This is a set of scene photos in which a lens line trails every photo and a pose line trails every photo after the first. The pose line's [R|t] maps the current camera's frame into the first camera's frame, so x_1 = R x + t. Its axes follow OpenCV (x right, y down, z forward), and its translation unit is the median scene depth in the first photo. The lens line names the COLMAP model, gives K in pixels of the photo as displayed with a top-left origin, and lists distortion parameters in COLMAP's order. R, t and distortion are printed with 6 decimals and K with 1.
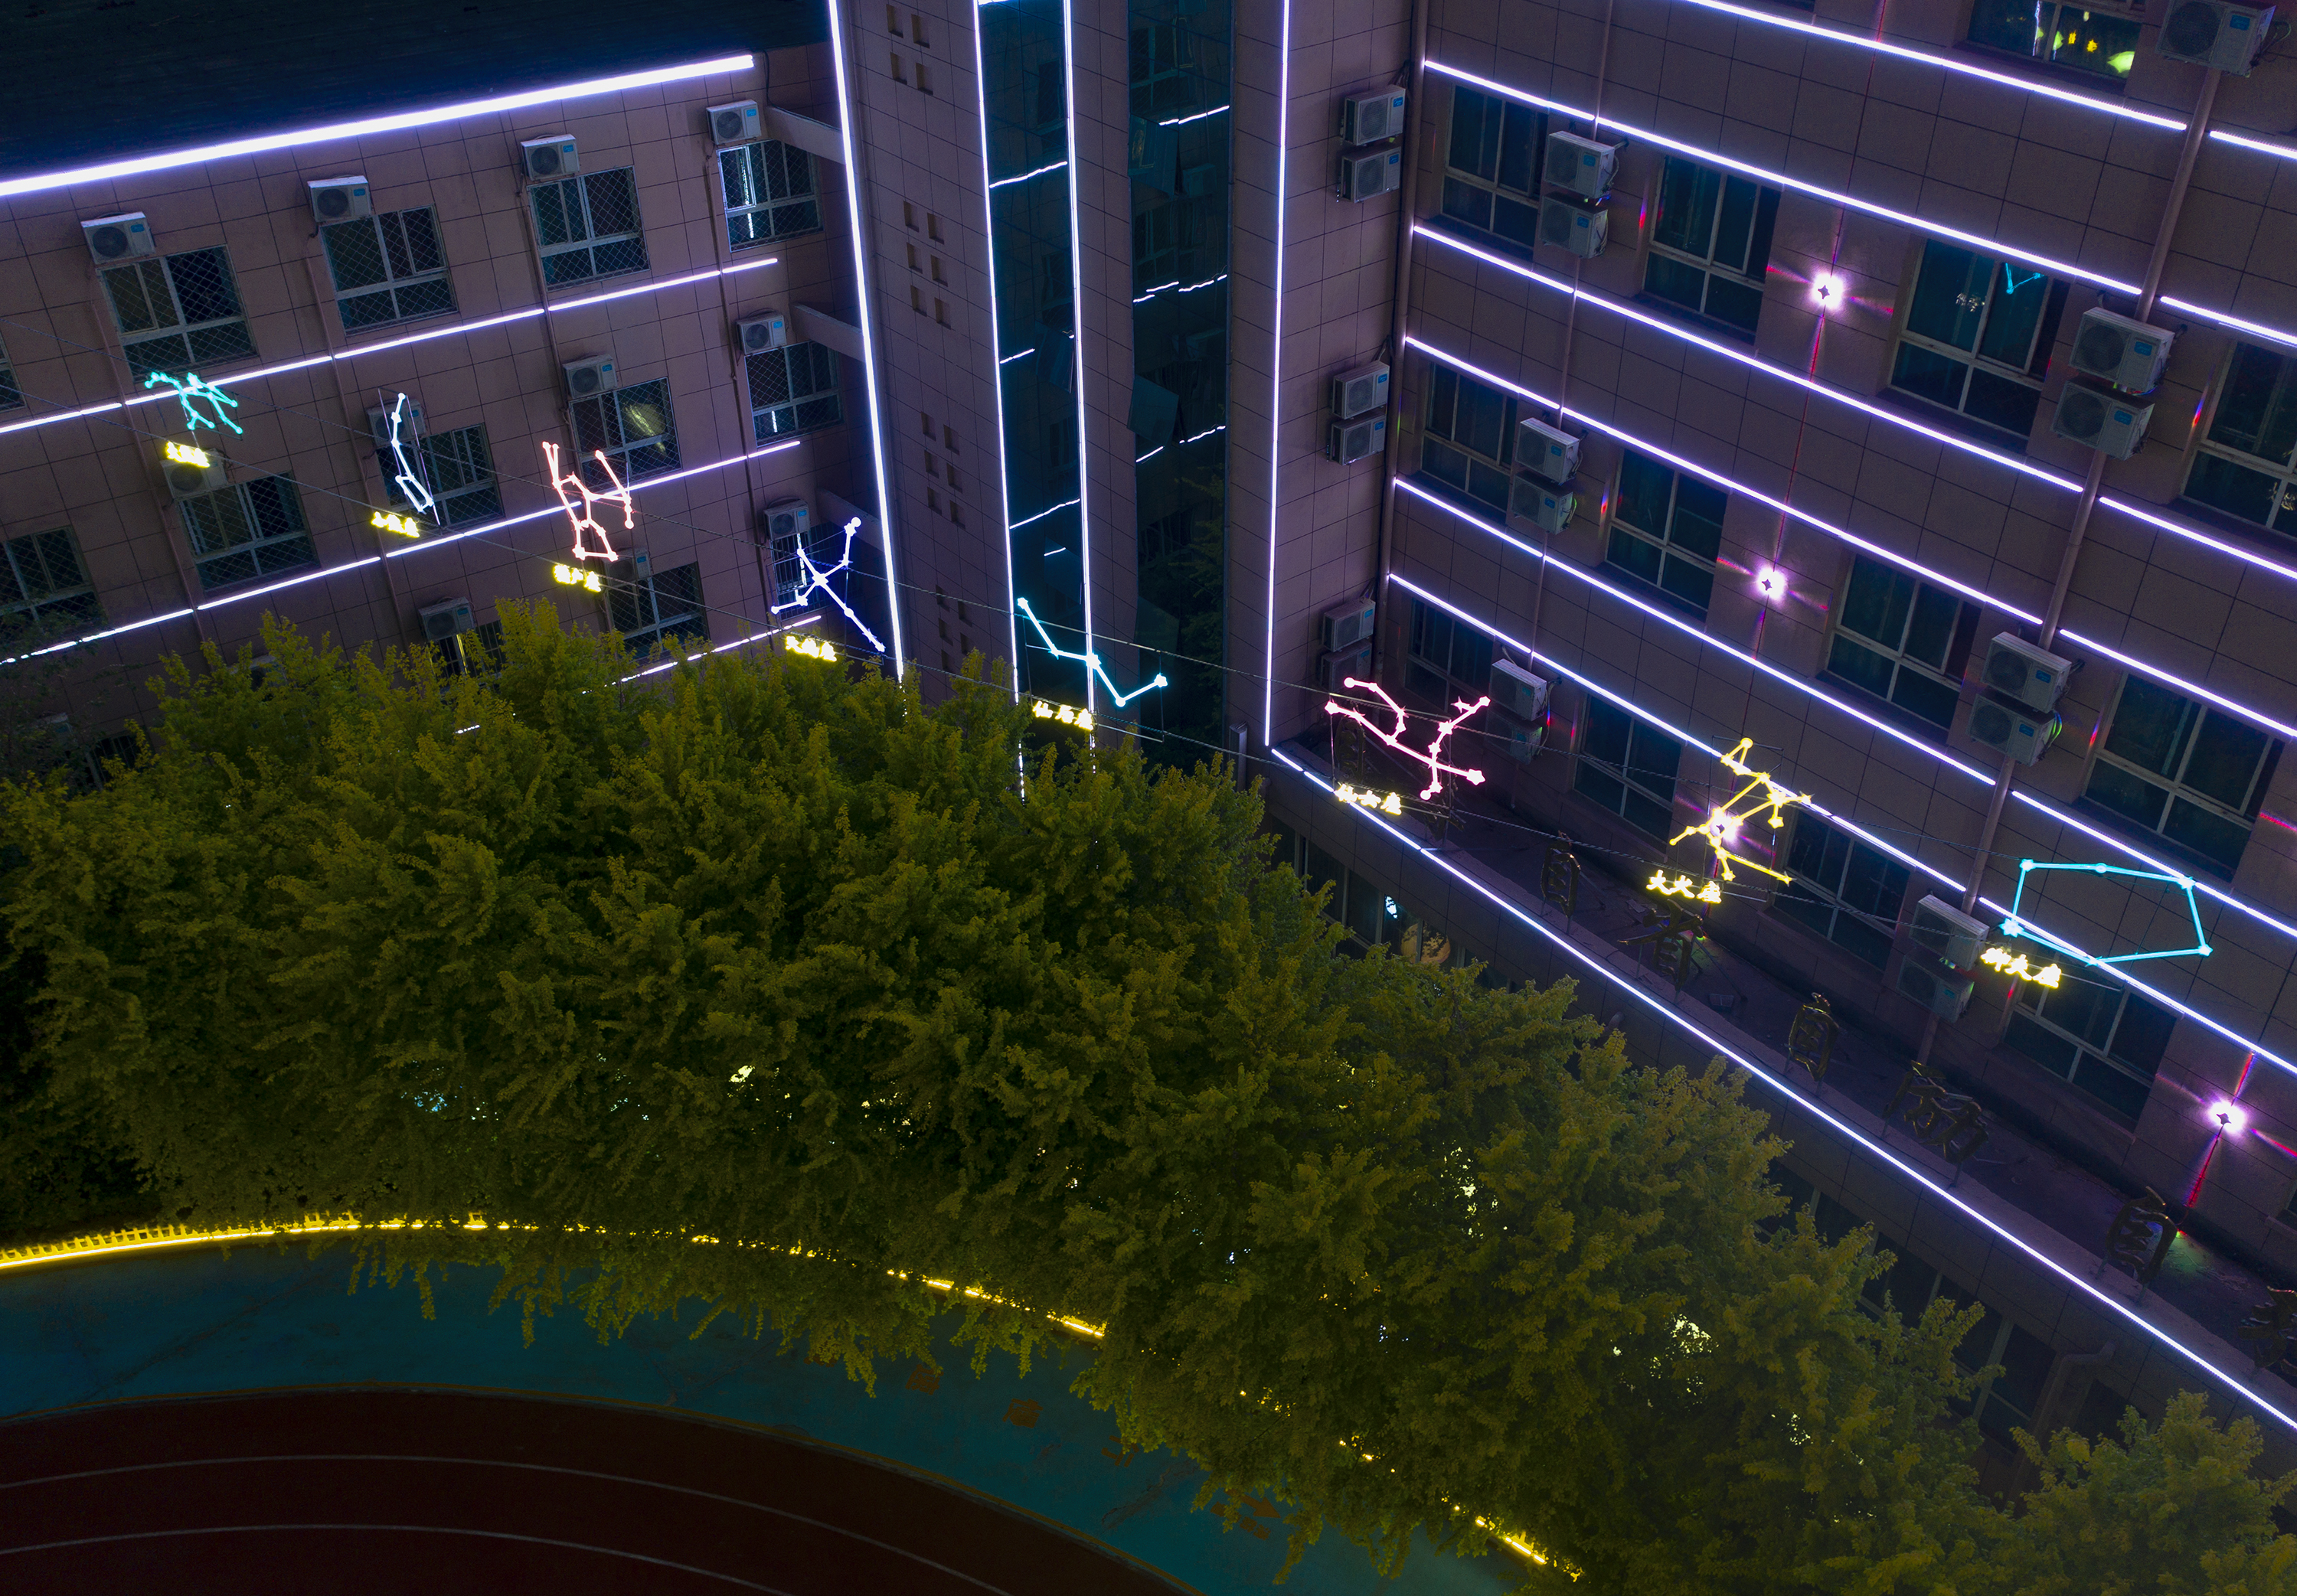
lens RADIAL K [[2018.4, 0, 1154.8], [0, 2018.4, 794.7], [0, 0, 1]] dist [0.009437, 0.007196]
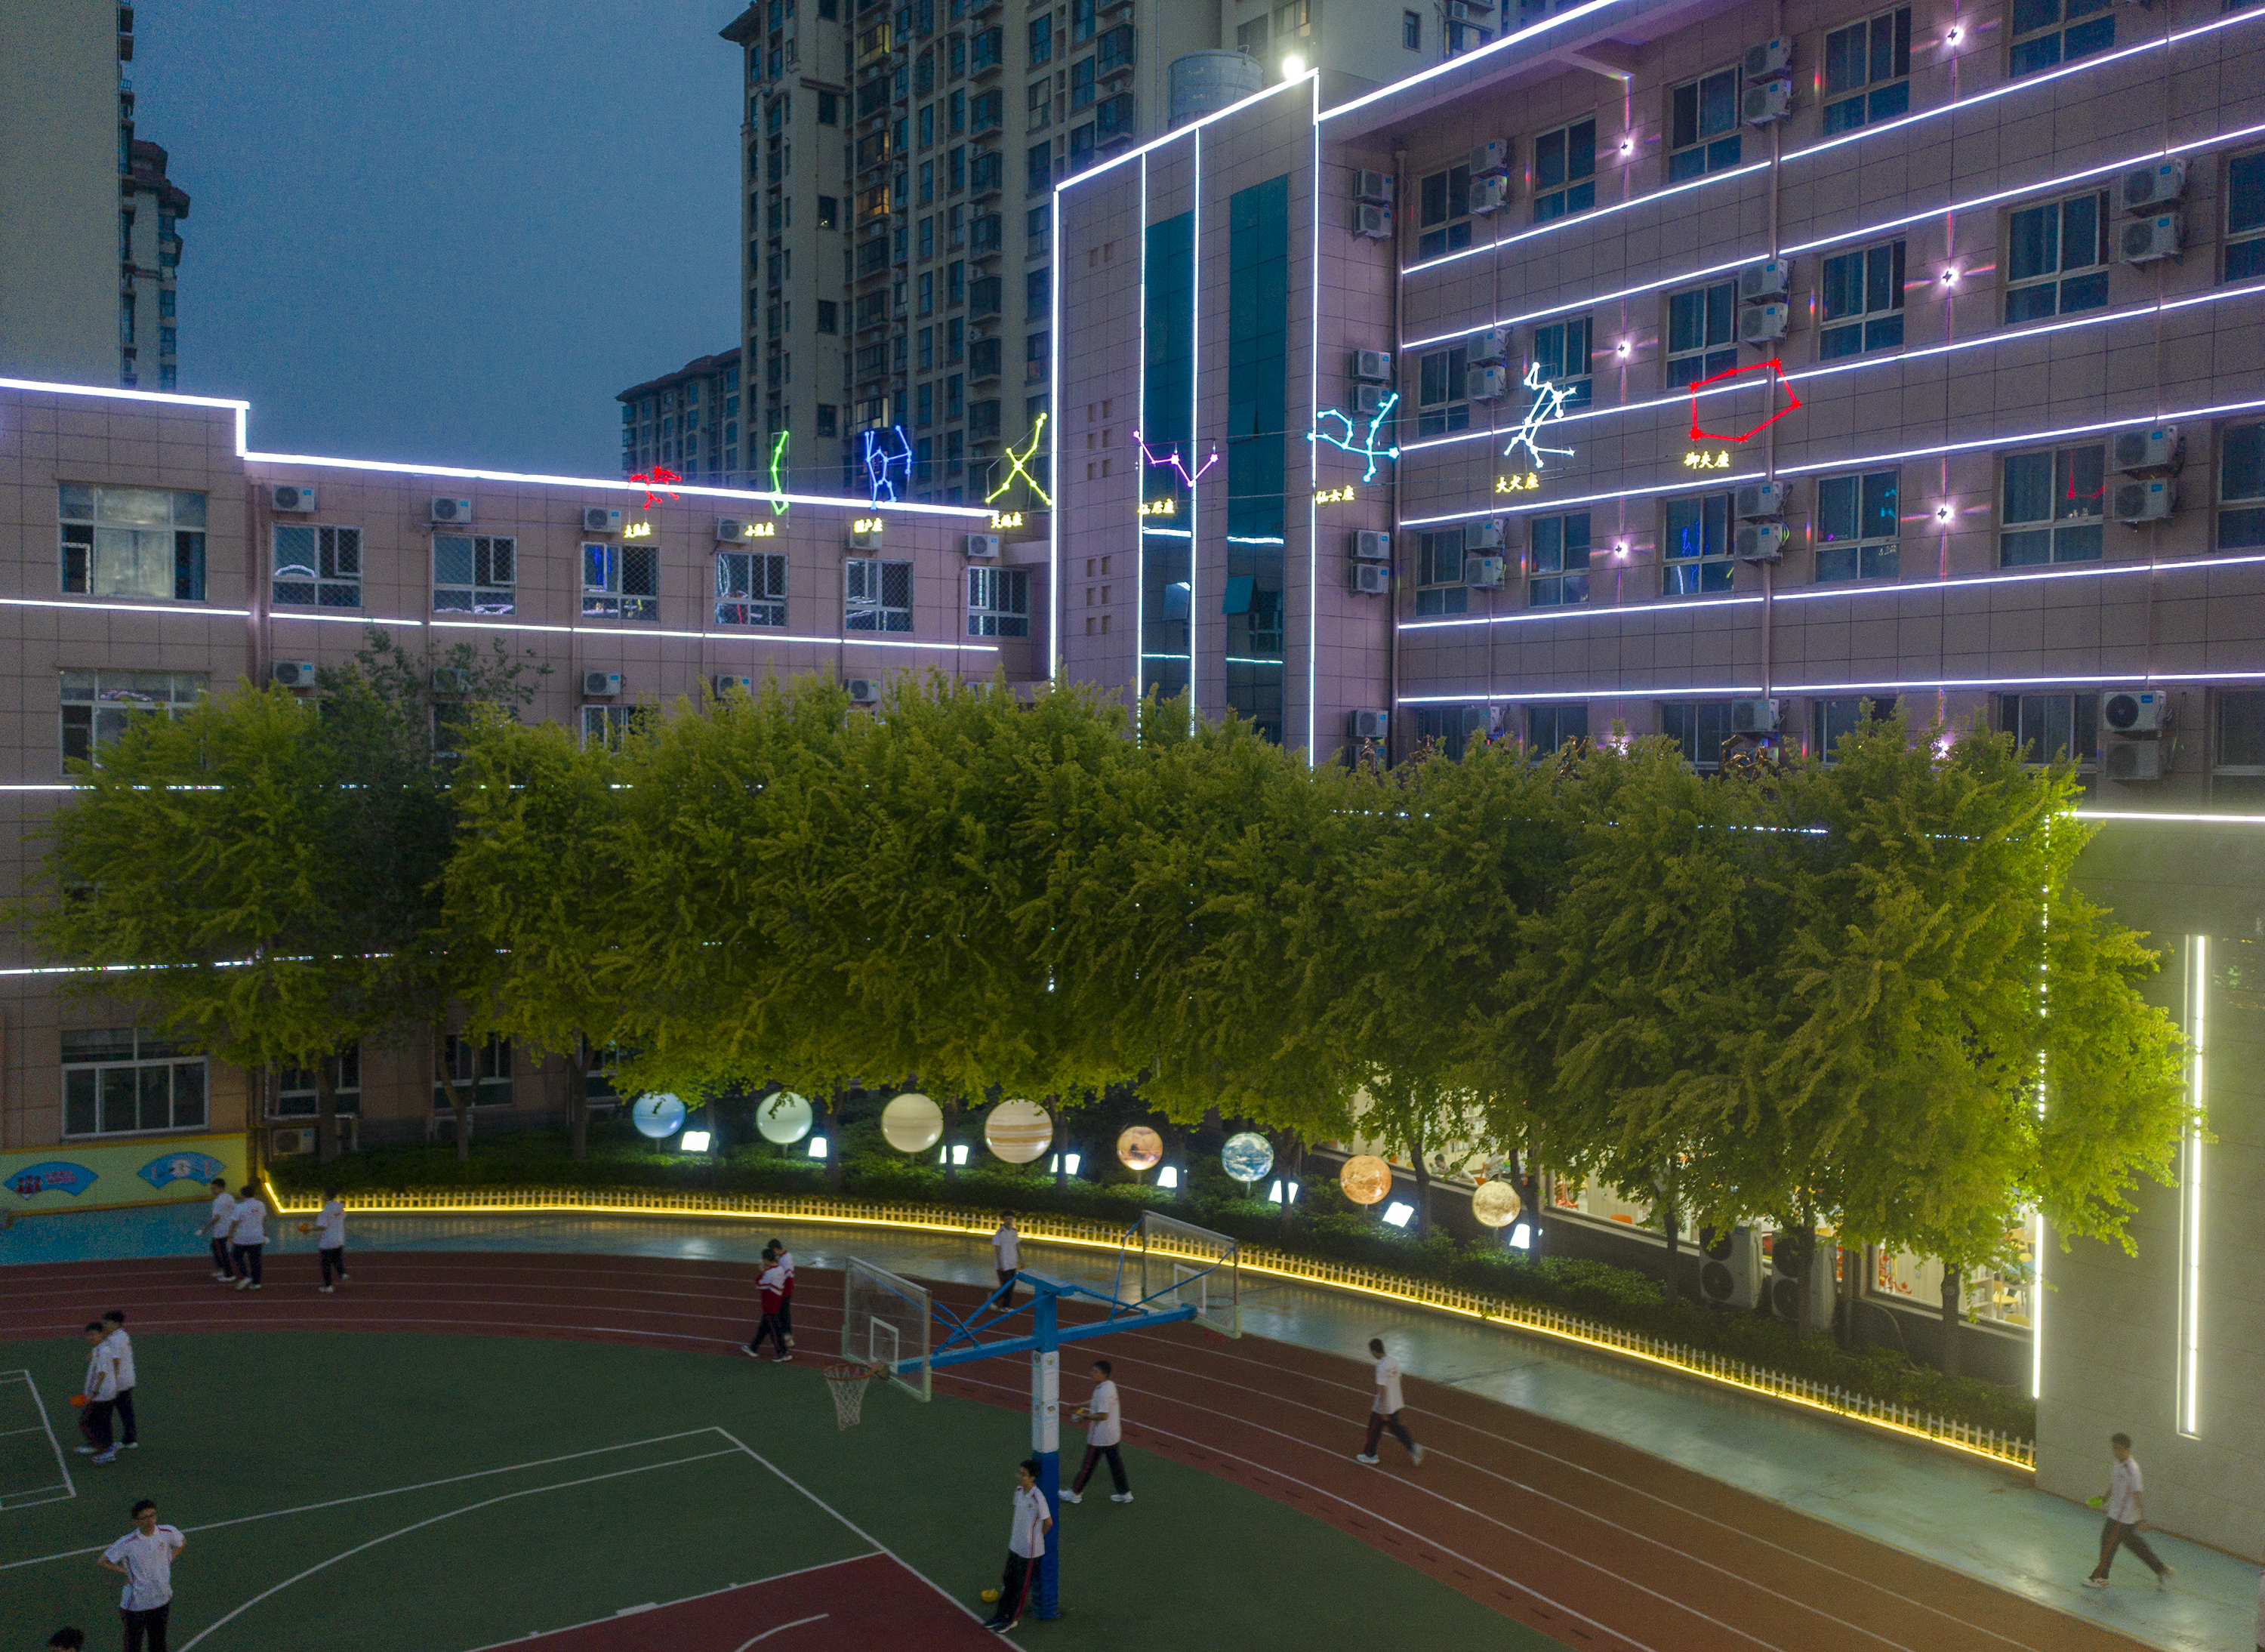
lens RADIAL K [[2025.6, 0, 1131.0], [0, 2025.6, 824.2], [0, 0, 1]] dist [-0.007364, -0.002039]
pose [[0.993957, 0.020100, -0.107910, 0.093265], [-0.077682, 0.823373, -0.562159, 0.875471], [0.077551, 0.567144, 0.819959, -0.163799]]
